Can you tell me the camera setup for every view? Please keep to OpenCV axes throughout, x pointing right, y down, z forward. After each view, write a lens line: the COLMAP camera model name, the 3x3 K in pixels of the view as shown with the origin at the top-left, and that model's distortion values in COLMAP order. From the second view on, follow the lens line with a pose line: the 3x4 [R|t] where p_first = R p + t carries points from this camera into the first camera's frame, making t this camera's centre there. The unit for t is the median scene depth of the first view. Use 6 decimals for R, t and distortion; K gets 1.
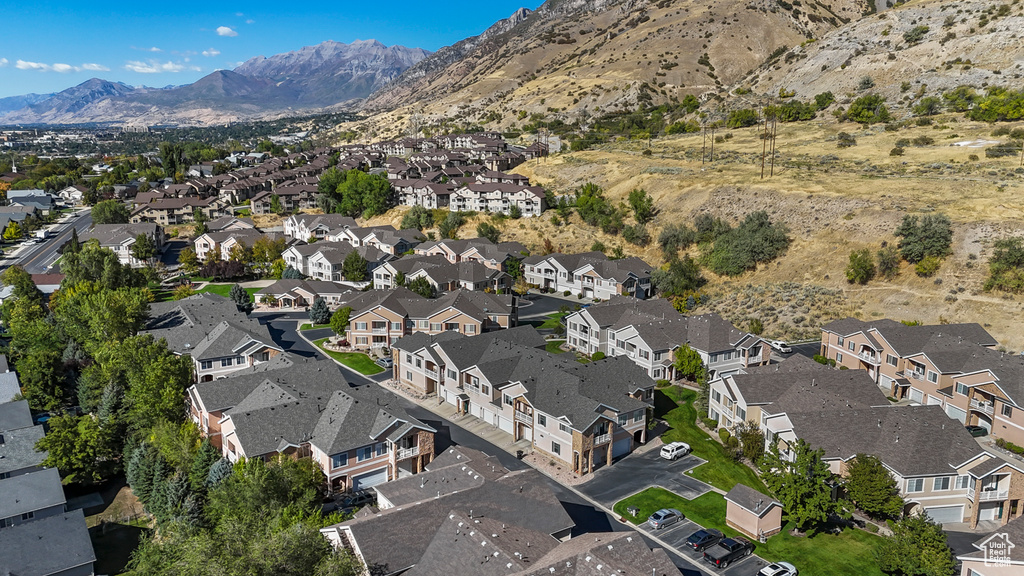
lens RADIAL K [[742.8, 0, 510.3], [0, 742.8, 292.3], [0, 0, 1]] dist [0.075109, -0.056535]
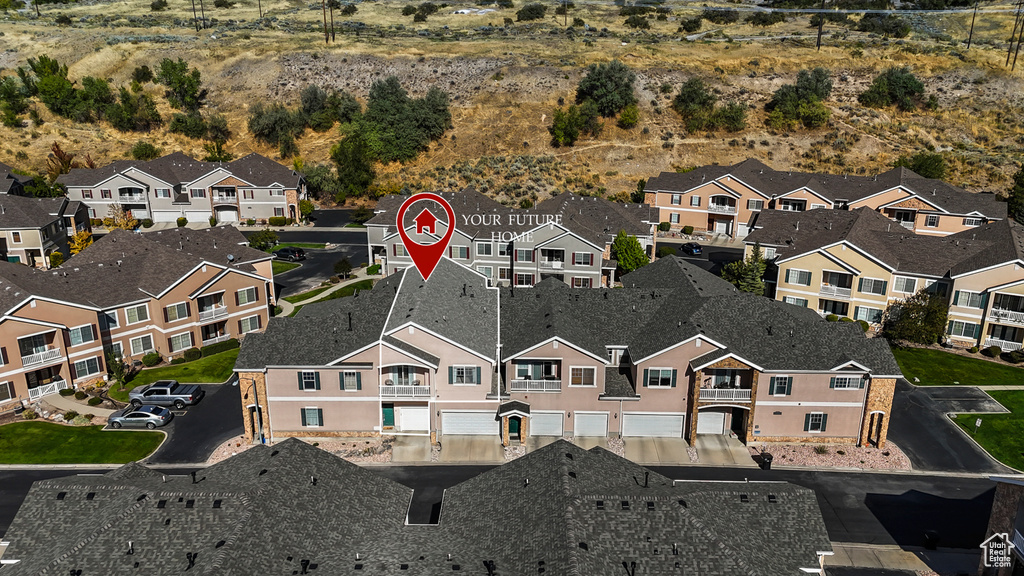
lens RADIAL K [[742.8, 0, 511.1], [0, 742.8, 291.8], [0, 0, 1]] dist [0.075109, -0.056535]
pose [[0.623566, -0.244213, 0.742647, -0.121489], [0.159227, 0.969718, 0.185188, -0.007510], [-0.765383, 0.002773, 0.643569, 0.203786]]
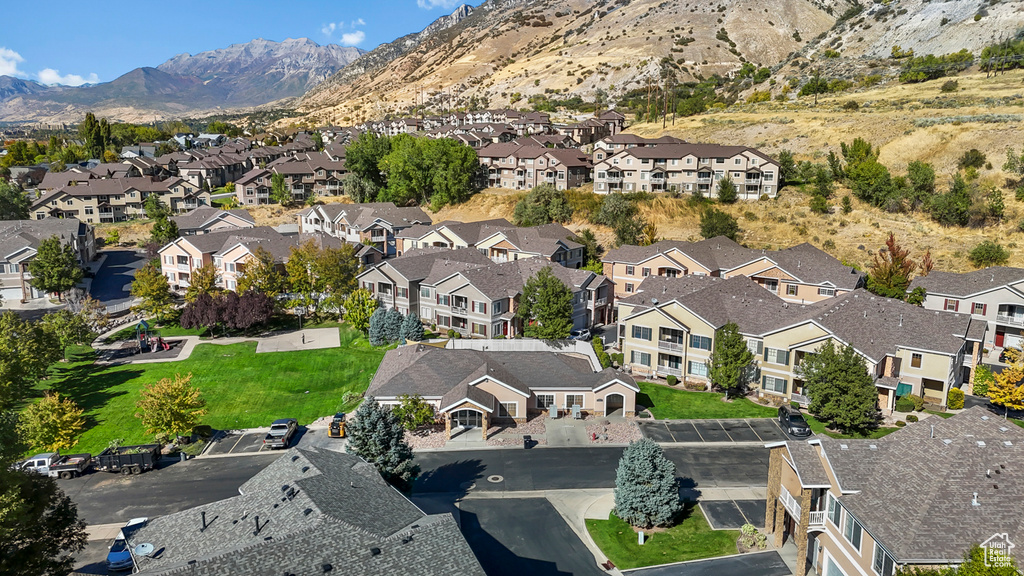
lens RADIAL K [[742.8, 0, 513.5], [0, 742.8, 290.4], [0, 0, 1]] dist [0.075109, -0.056535]
pose [[0.996208, -0.017970, 0.085133, -0.149840], [0.018319, 0.999827, -0.003313, -0.023687], [-0.085059, 0.004860, 0.996364, 0.313233]]
